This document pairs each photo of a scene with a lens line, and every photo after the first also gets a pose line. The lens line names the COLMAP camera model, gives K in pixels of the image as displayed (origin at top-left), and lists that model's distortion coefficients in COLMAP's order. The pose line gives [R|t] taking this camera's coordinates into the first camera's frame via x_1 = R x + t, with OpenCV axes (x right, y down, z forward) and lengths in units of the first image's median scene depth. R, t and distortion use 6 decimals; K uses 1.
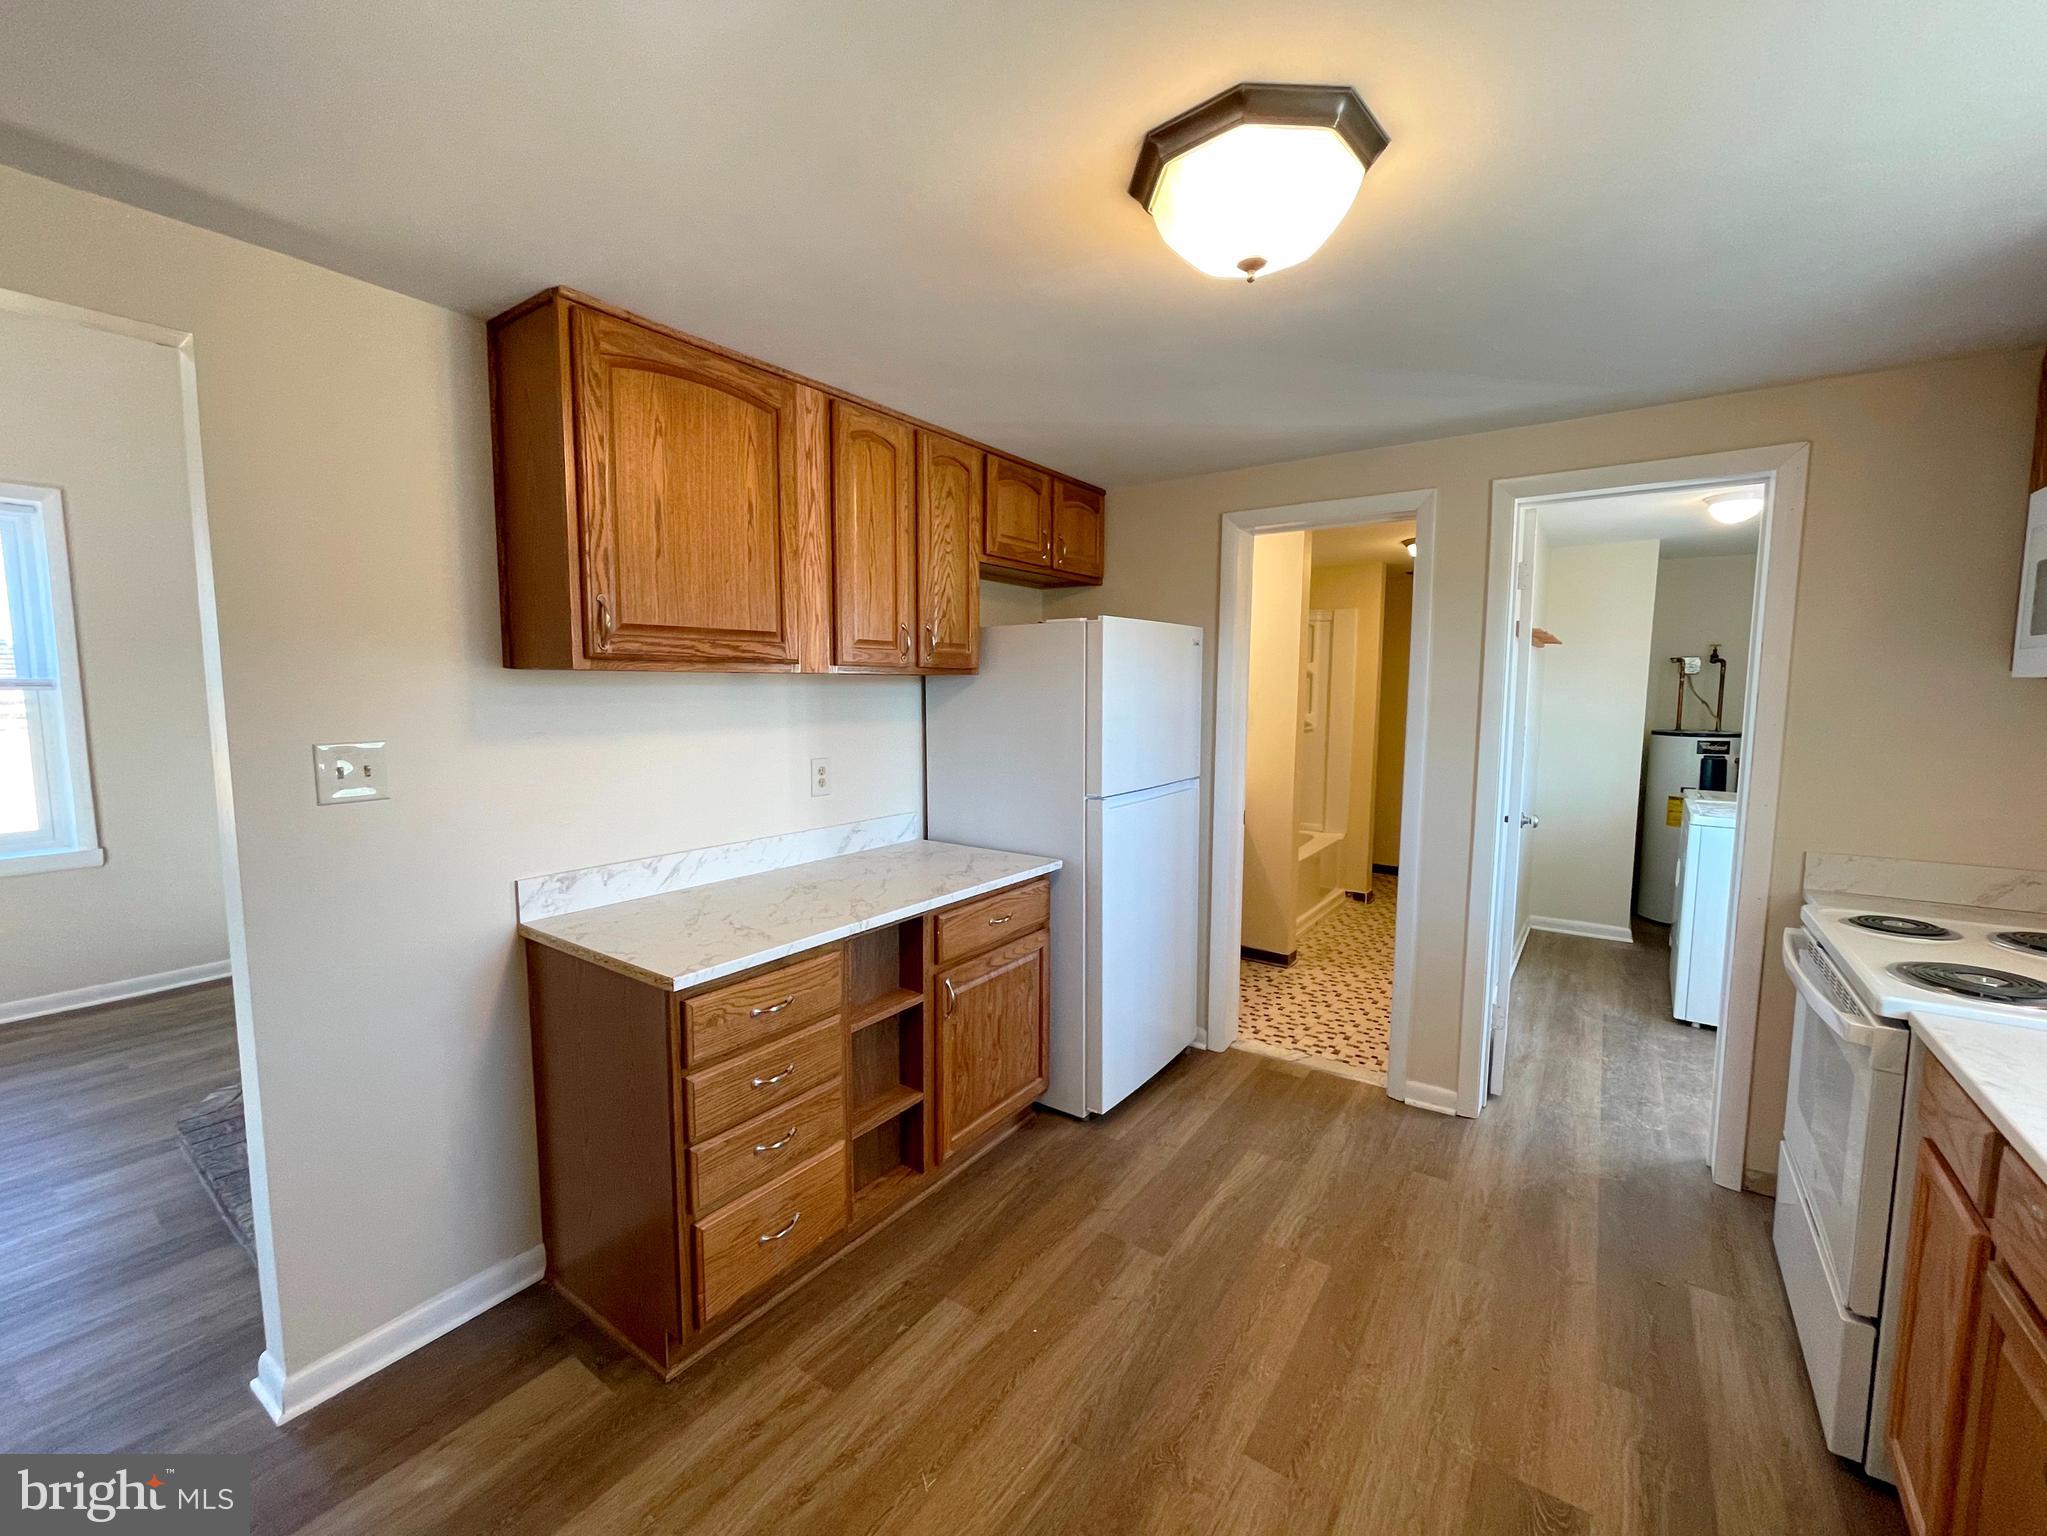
lens RADIAL K [[850.7, 0, 998.8], [0, 850.7, 763.5], [0, 0, 1]] dist [0.009196, -0.000103]
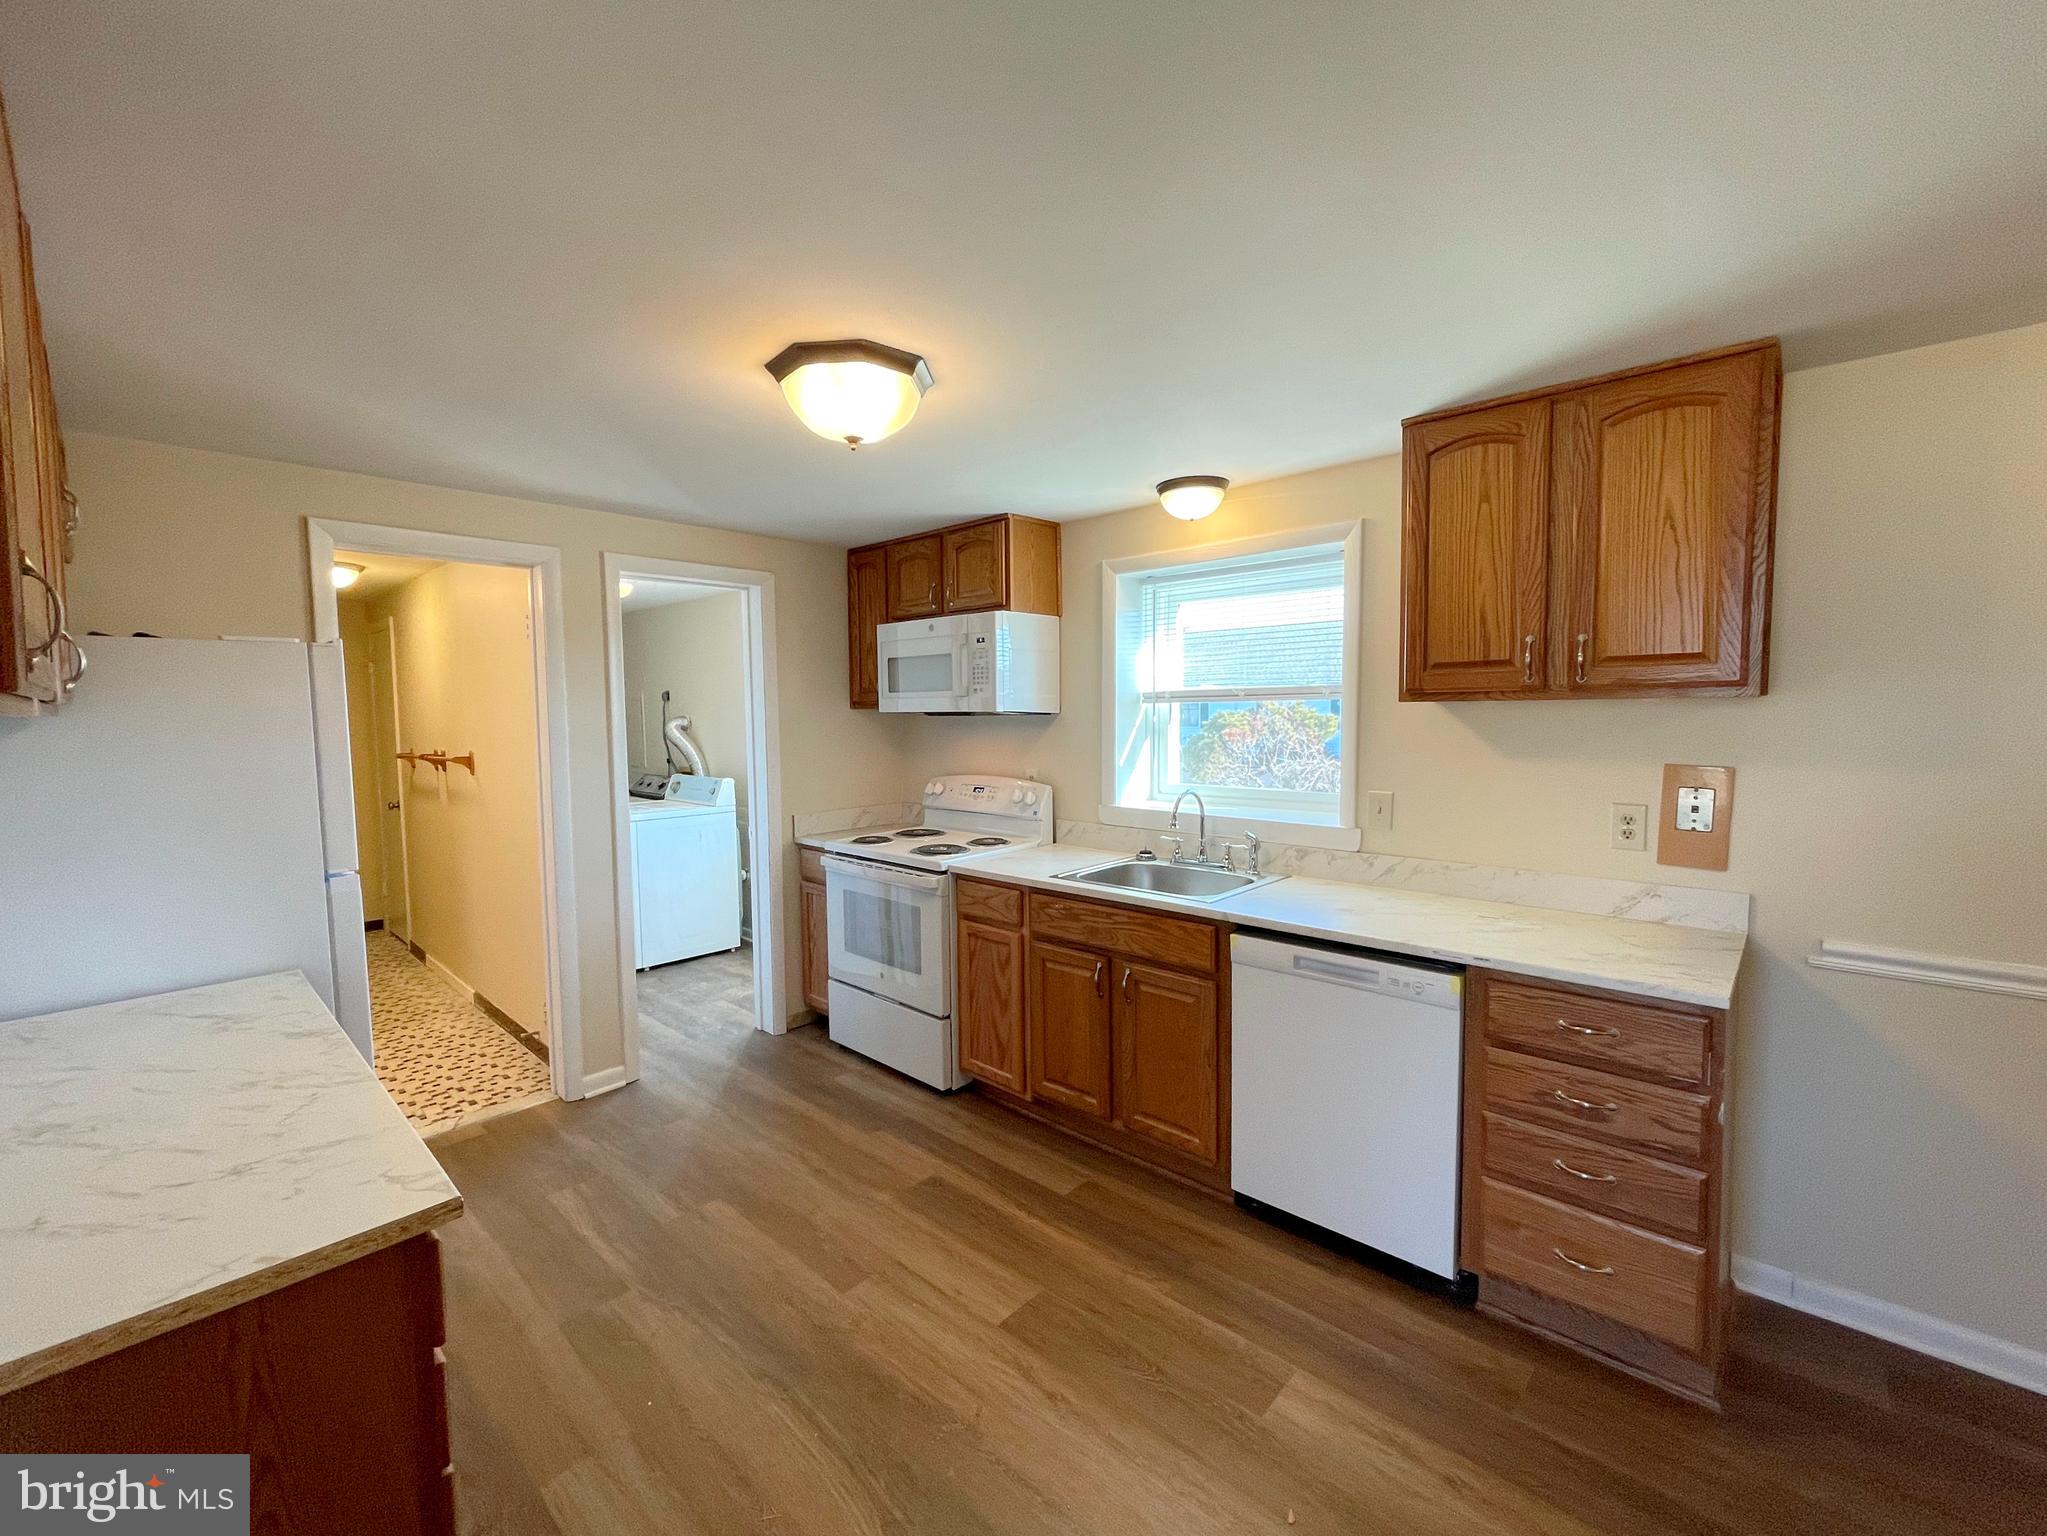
lens RADIAL K [[851.7, 0, 1023.5], [0, 851.7, 768.0], [0, 0, 1]] dist [-0.002985, -0.000232]
pose [[0.122125, -0.071081, 0.989966, -0.574887], [0.102837, 0.992970, 0.058611, -0.036925], [-0.987173, 0.094647, 0.128576, 0.289487]]
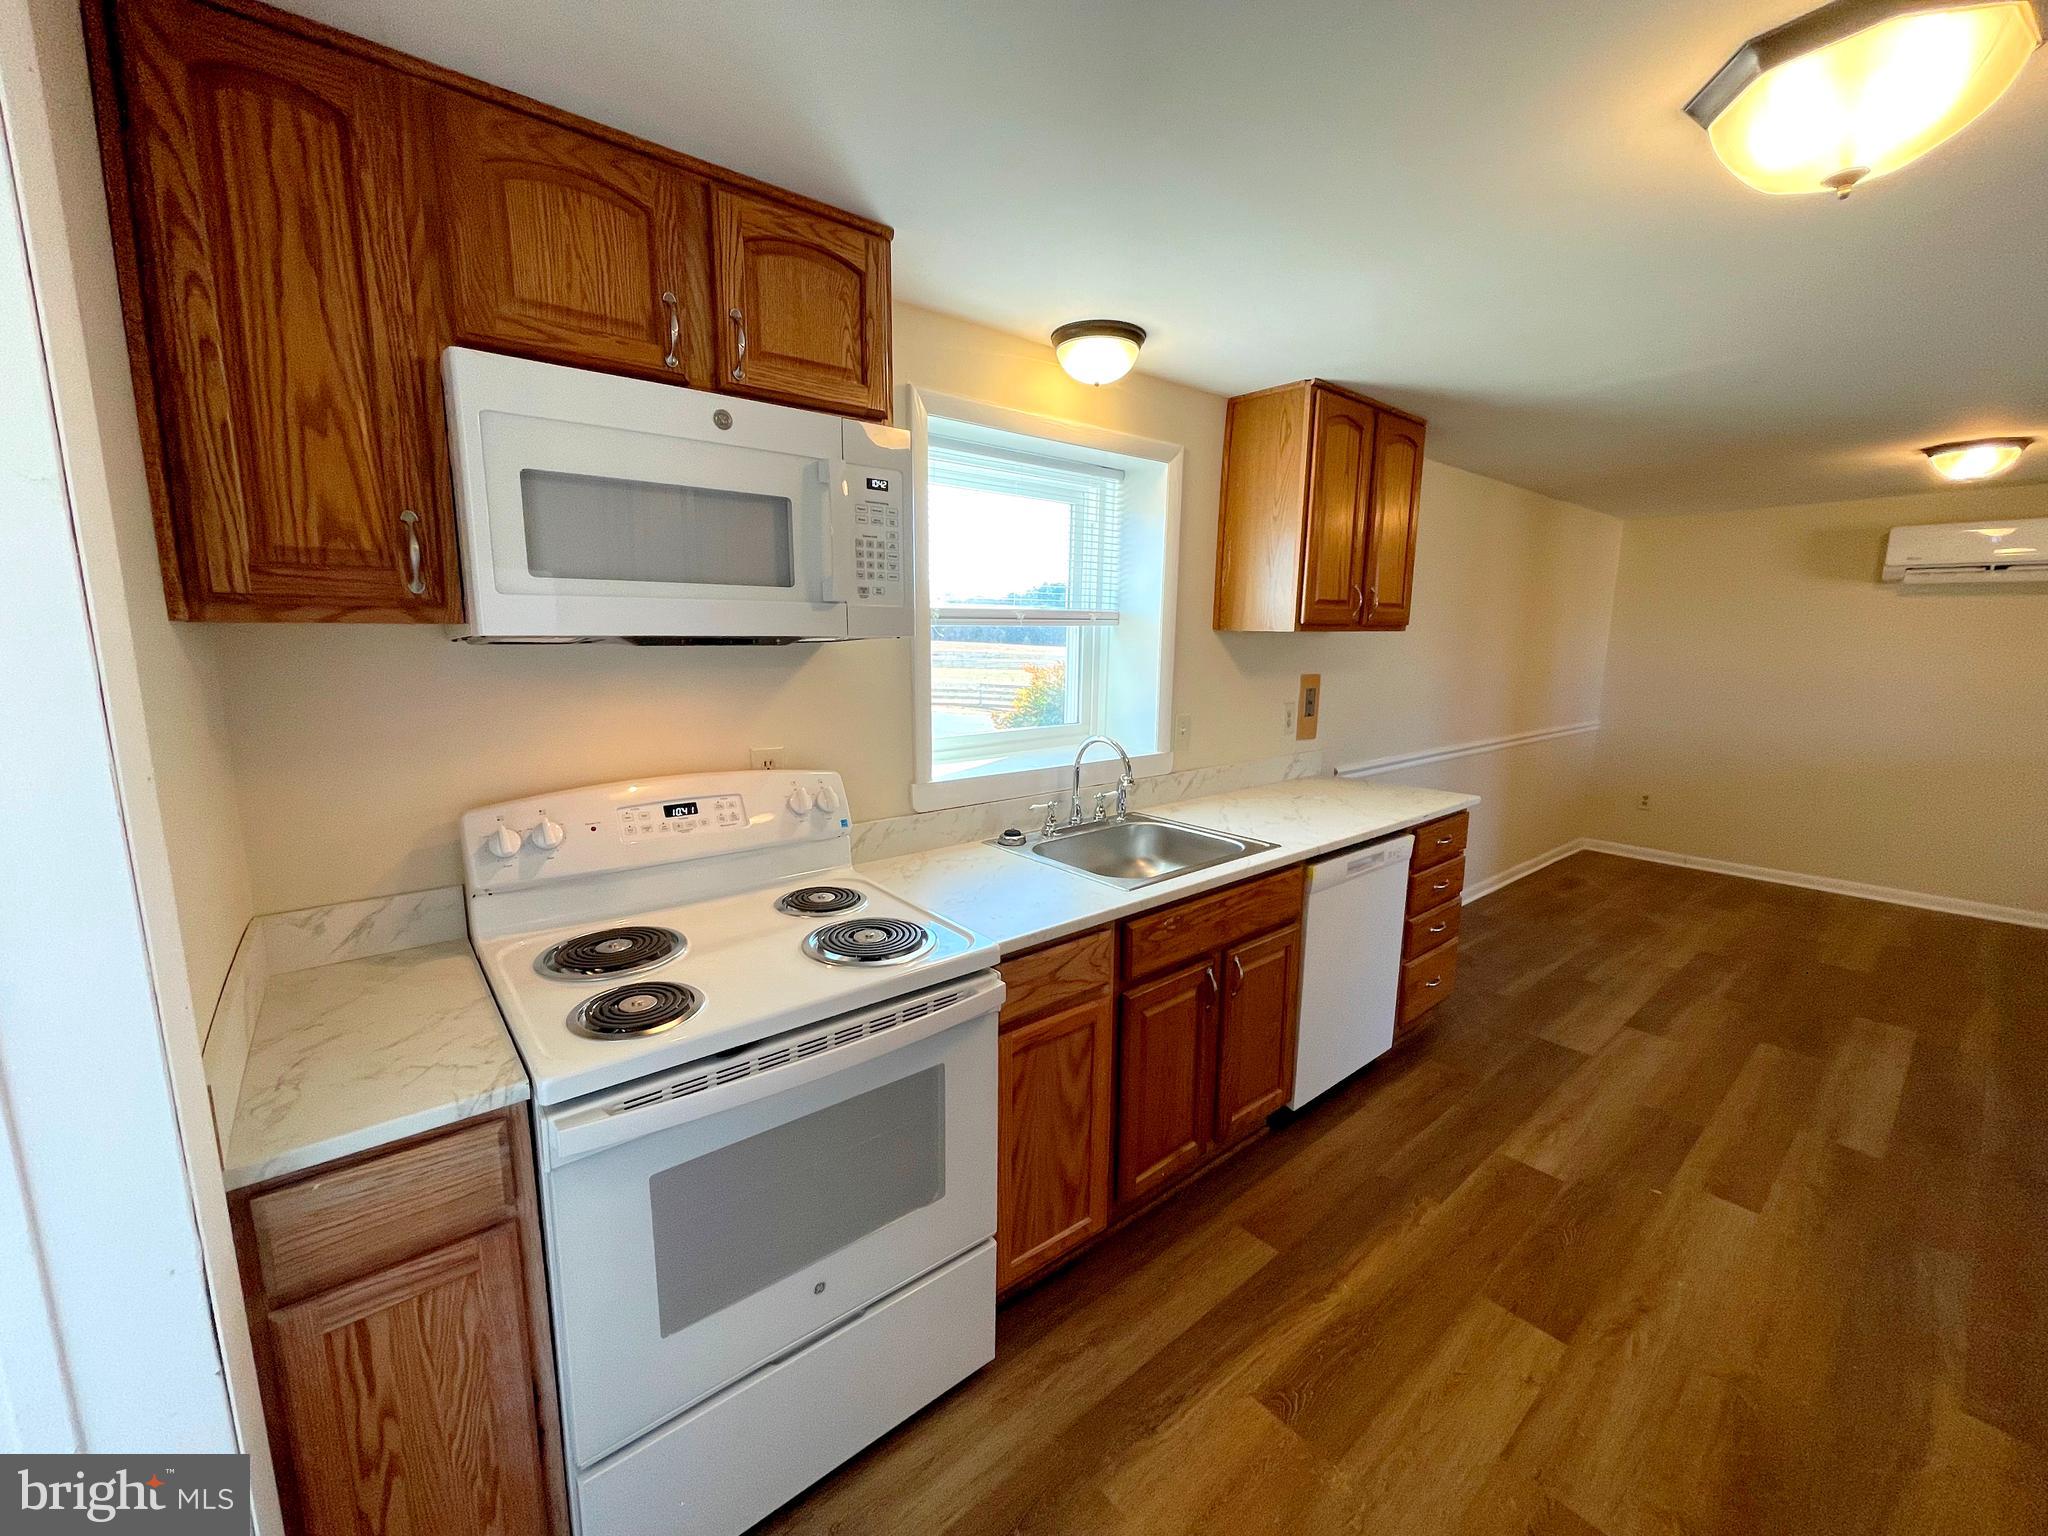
lens RADIAL K [[811.9, 0, 1011.4], [0, 811.9, 765.0], [0, 0, 1]] dist [-0.002773, -0.000163]
pose [[-0.966536, -0.050645, 0.251481, 0.434989], [0.014749, 0.967726, 0.251574, -0.109211], [-0.256105, 0.246864, -0.934595, 1.059209]]
